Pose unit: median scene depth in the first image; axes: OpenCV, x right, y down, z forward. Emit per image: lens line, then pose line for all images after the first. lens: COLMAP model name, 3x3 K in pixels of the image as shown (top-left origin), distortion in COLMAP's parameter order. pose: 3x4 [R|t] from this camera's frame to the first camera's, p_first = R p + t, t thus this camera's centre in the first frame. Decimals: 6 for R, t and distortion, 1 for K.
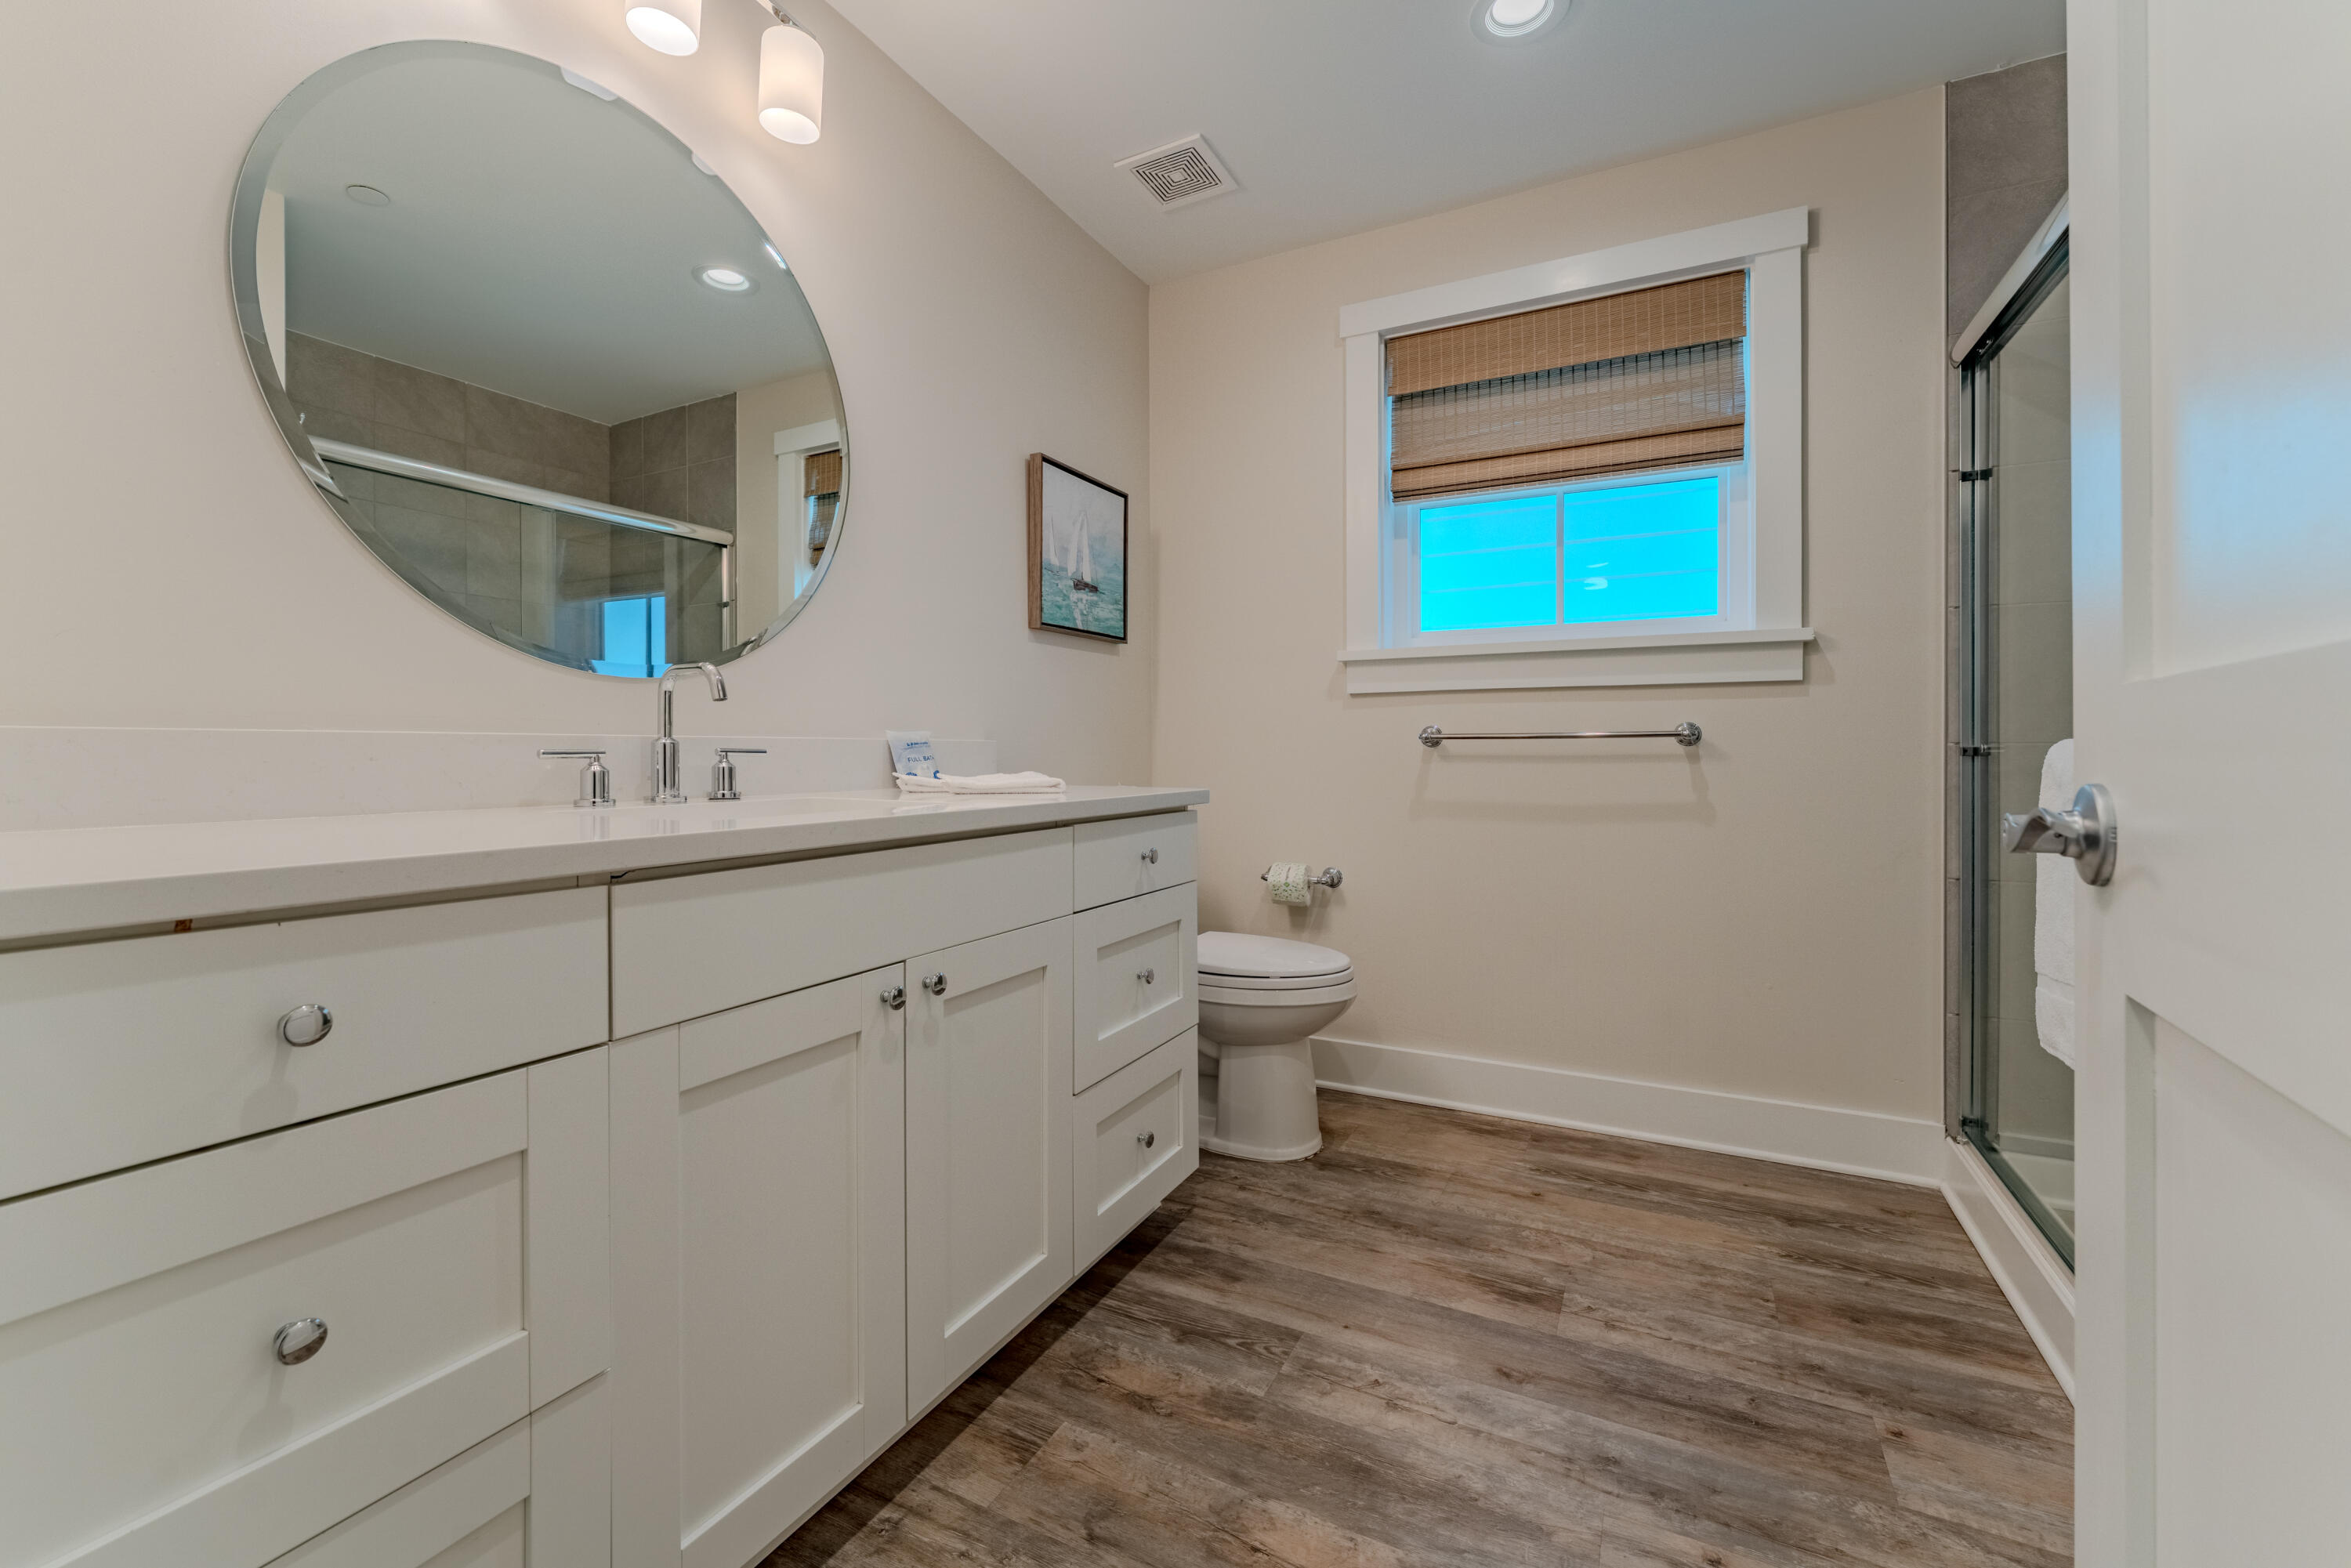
lens RADIAL K [[944.4, 0, 1136.3], [0, 944.4, 771.0], [0, 0, 1]] dist [-0.020527, 0.003165]
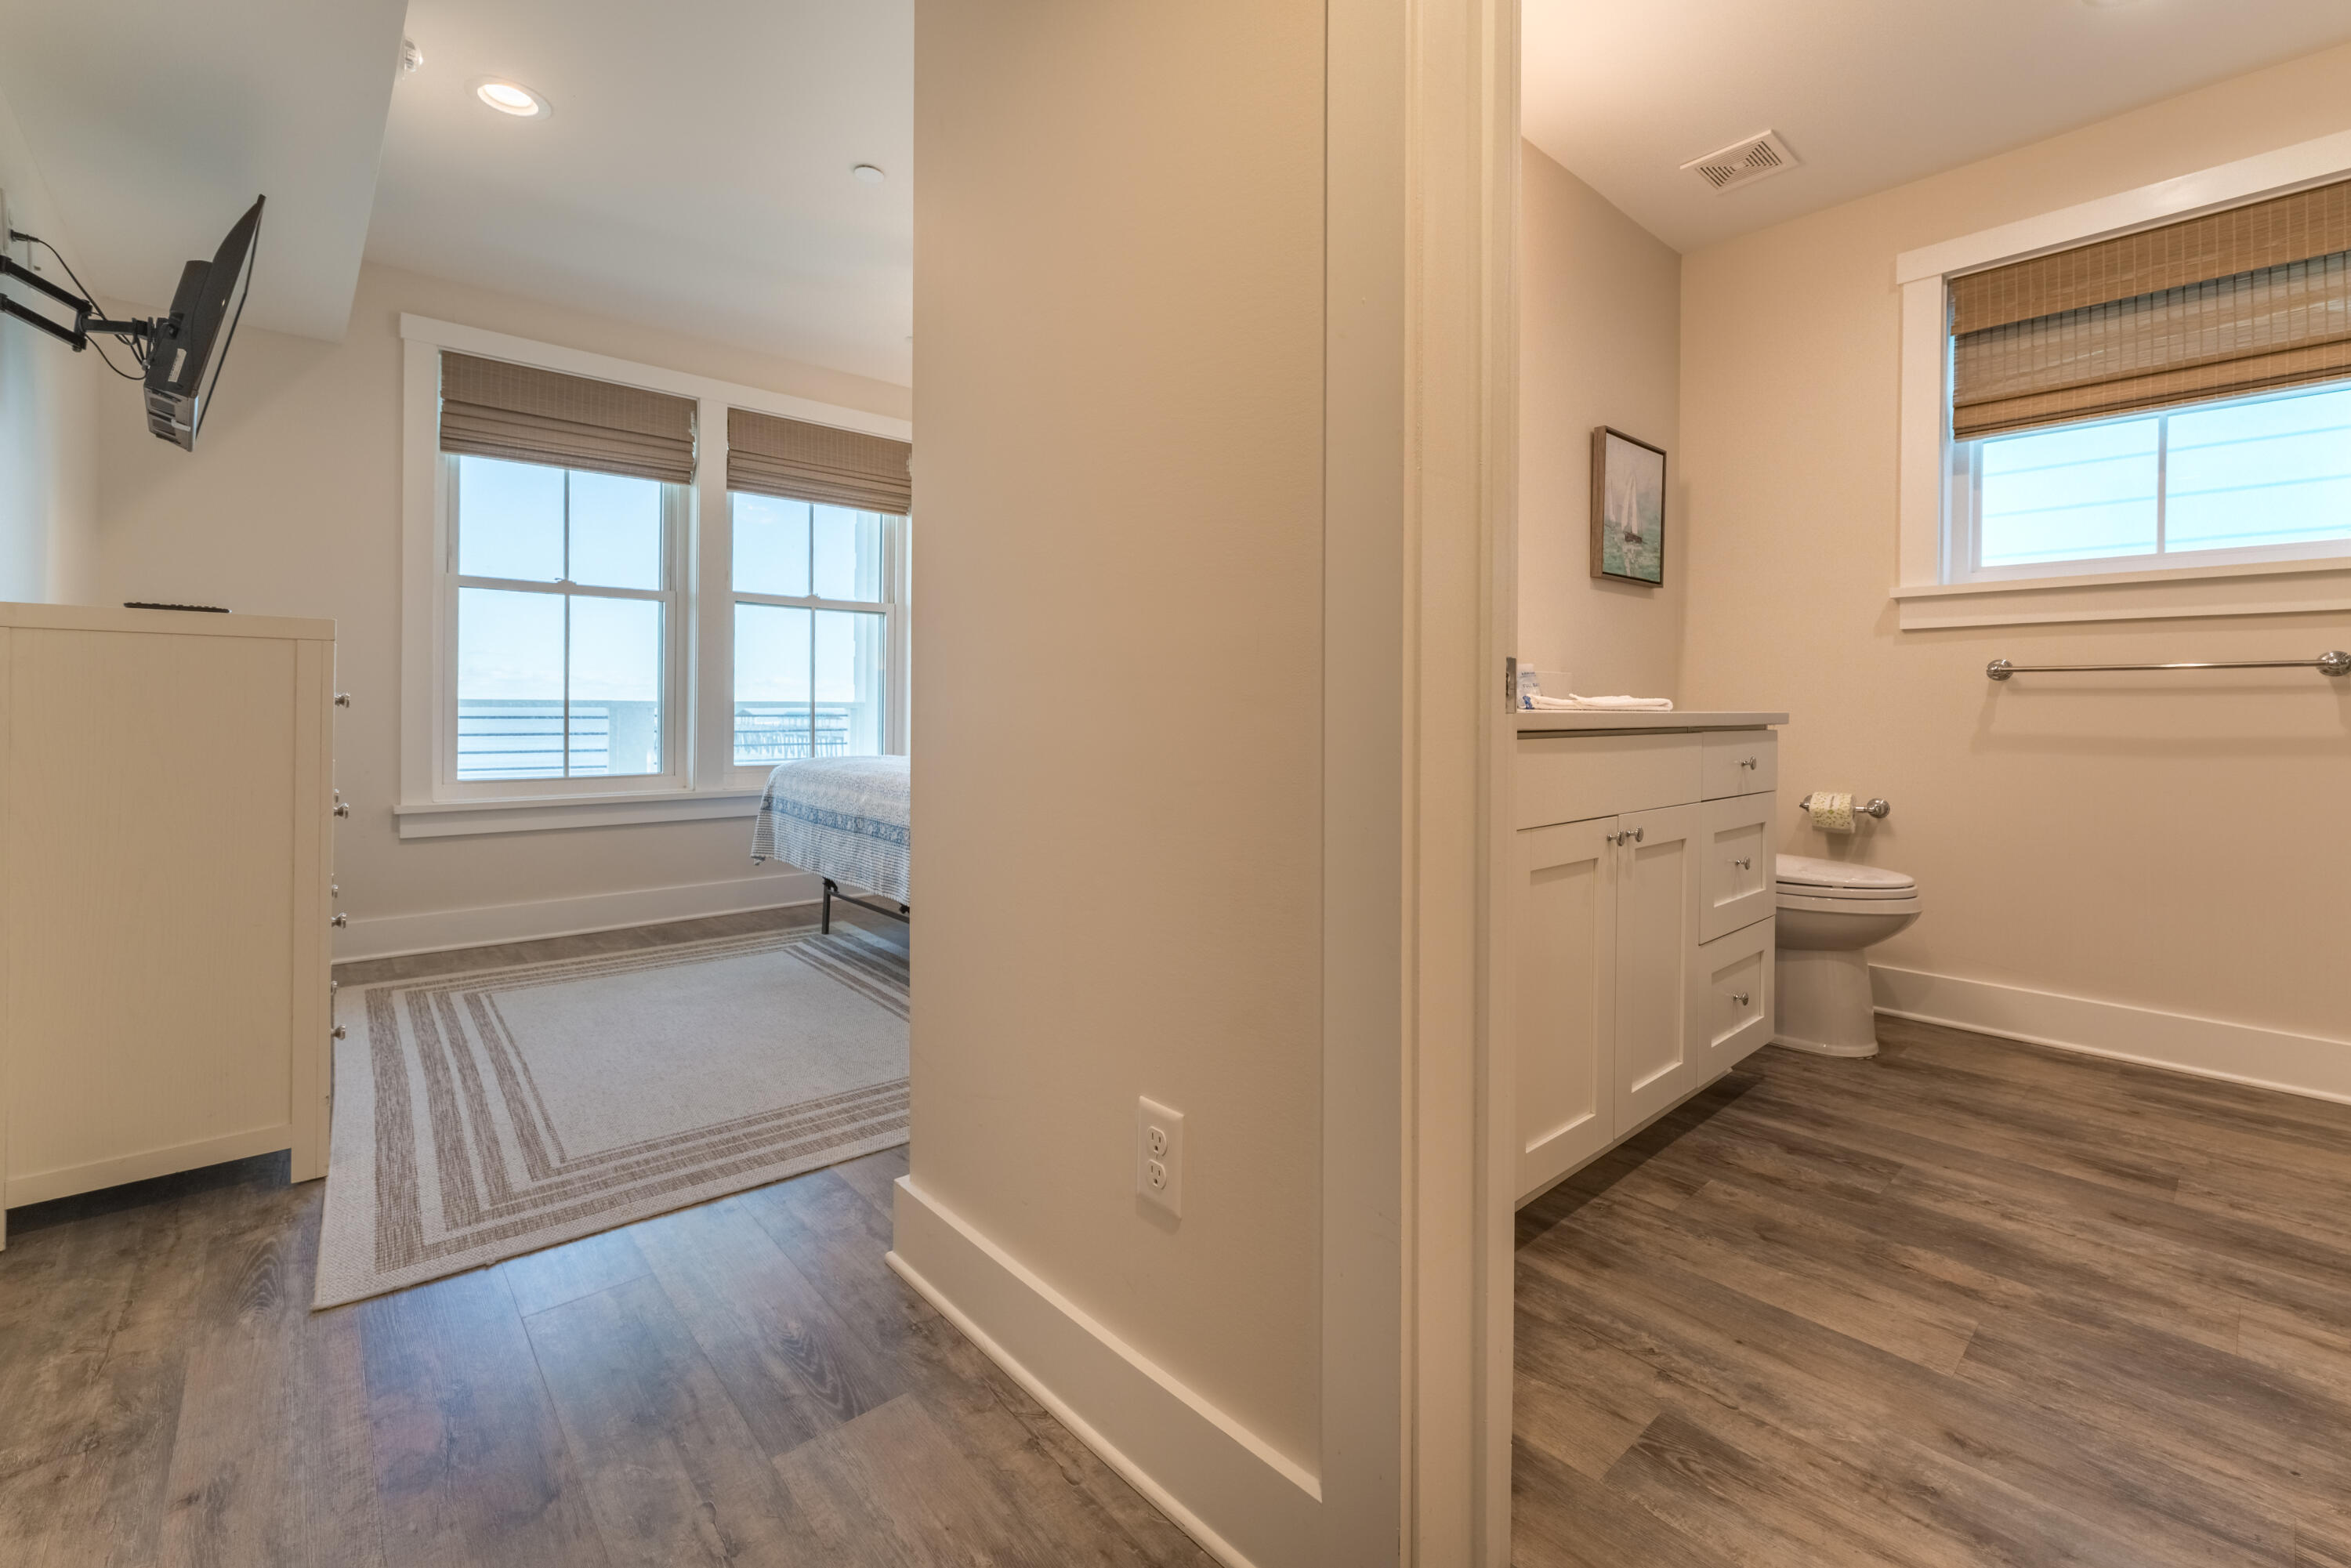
lens RADIAL K [[944.4, 0, 1220.1], [0, 944.4, 726.0], [0, 0, 1]] dist [-0.020527, 0.003165]
pose [[0.942172, 0.012834, -0.334885, -0.158757], [-0.011302, 0.999915, 0.006522, 0.030284], [0.334940, -0.002361, 0.942236, -0.252739]]
